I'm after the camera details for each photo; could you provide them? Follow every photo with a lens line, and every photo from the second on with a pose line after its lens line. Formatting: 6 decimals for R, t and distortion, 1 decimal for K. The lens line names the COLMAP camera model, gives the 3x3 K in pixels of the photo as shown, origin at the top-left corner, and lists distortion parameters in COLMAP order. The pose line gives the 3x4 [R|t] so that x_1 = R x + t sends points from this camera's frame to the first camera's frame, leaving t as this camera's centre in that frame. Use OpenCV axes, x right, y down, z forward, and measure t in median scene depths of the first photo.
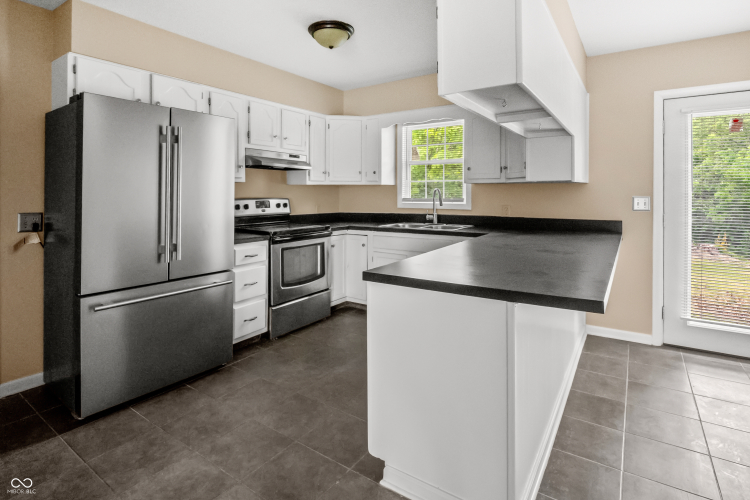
lens RADIAL K [[388.1, 0, 379.6], [0, 388.1, 193.4], [0, 0, 1]] dist [-0.003443, -0.000430]
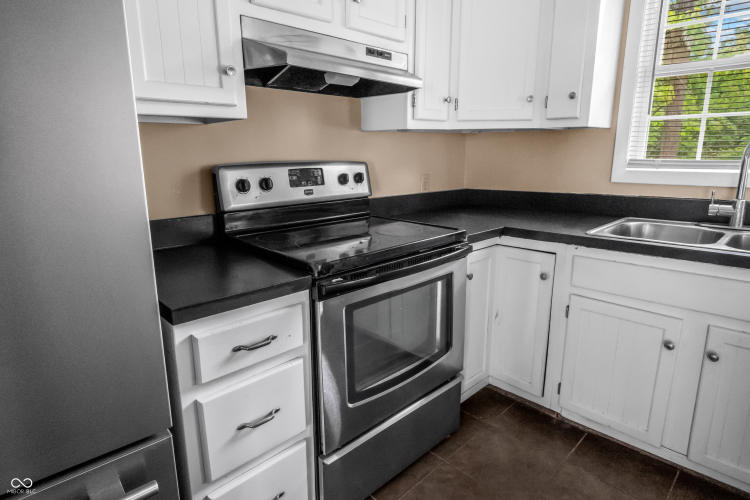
lens RADIAL K [[447.7, 0, 375.0], [0, 447.7, 233.9], [0, 0, 1]] dist [0.028652, -0.000180]
pose [[0.976896, 0.031763, -0.211343, -0.121188], [0.007032, 0.983581, 0.180331, 0.001469], [0.213601, -0.177651, 0.960633, 0.527248]]
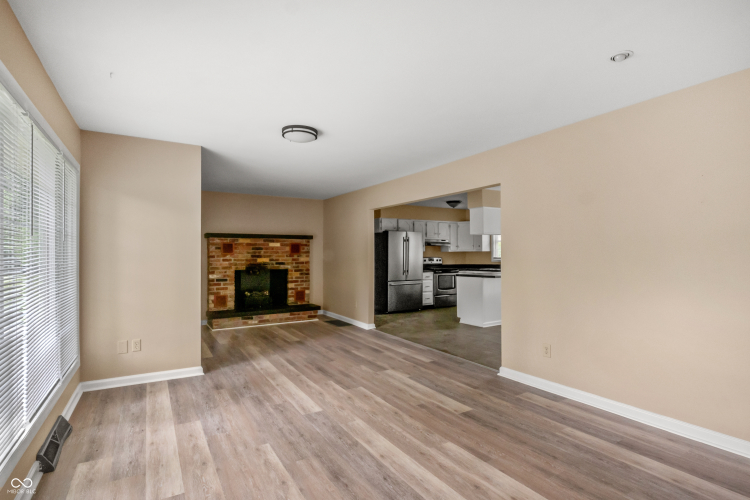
lens RADIAL K [[365.7, 0, 370.5], [0, 365.7, 246.8], [0, 0, 1]] dist [-0.013501, -0.000492]
pose [[0.901505, -0.013237, -0.432566, 0.371627], [0.004147, 0.999750, -0.021951, -0.005368], [0.432749, 0.017995, 0.901335, -1.313230]]
